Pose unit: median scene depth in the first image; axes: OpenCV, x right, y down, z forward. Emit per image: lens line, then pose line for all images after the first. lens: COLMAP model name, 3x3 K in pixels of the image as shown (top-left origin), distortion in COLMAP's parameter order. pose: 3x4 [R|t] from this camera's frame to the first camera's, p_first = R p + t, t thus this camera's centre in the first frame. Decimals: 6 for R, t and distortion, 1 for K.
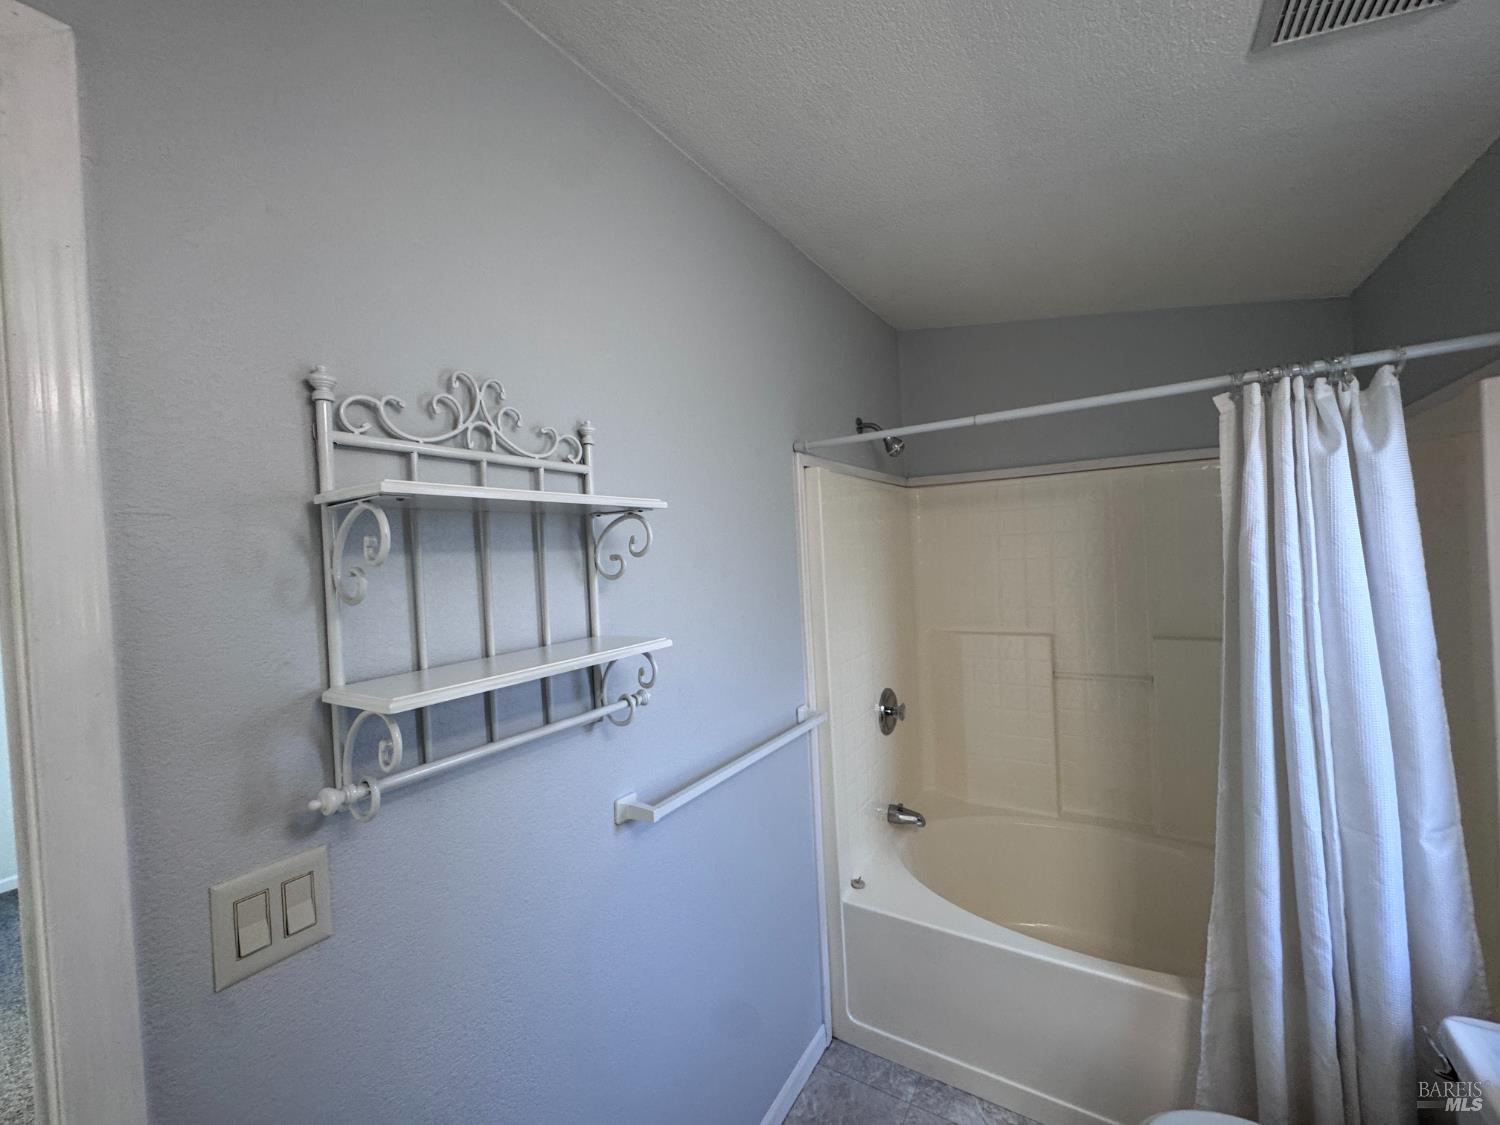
lens RADIAL K [[604.1, 0, 749.0], [0, 604.1, 559.9], [0, 0, 1]] dist [-0.007011, 0.000597]
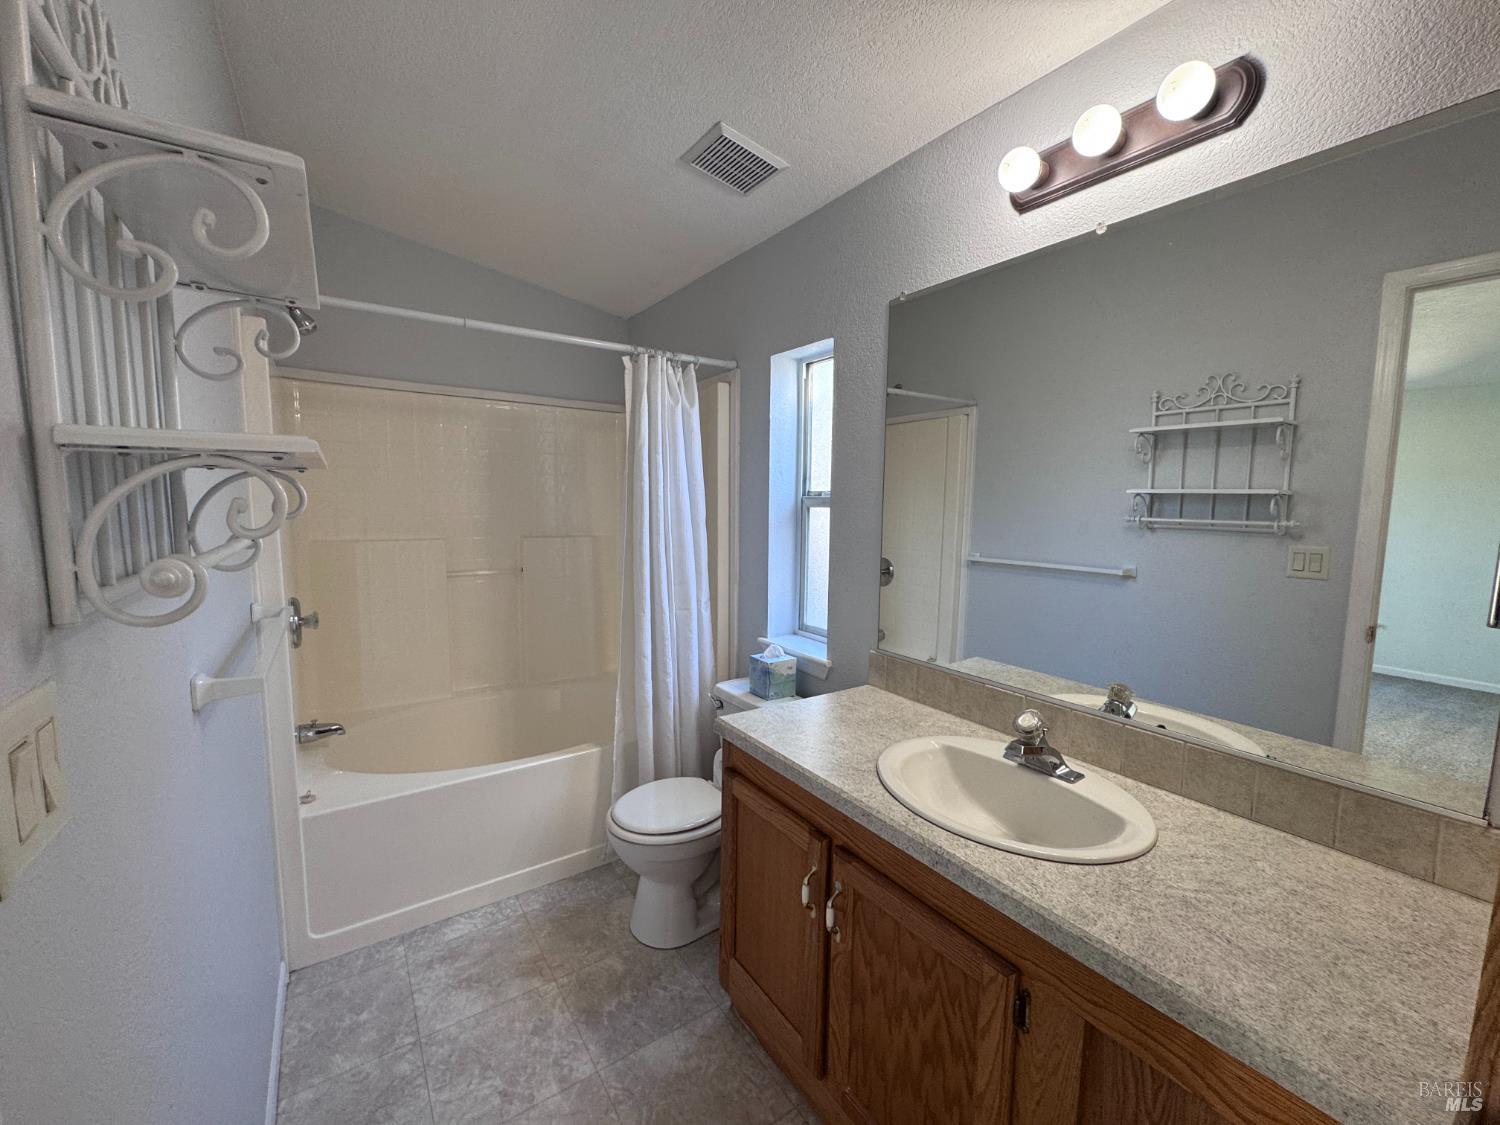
lens RADIAL K [[604.1, 0, 755.5], [0, 604.1, 562.6], [0, 0, 1]] dist [-0.007011, 0.000597]
pose [[0.387597, -0.040358, 0.920945, -0.538565], [-0.020977, 0.998396, 0.052580, 0.167042], [-0.921590, -0.039698, 0.386128, 0.051592]]
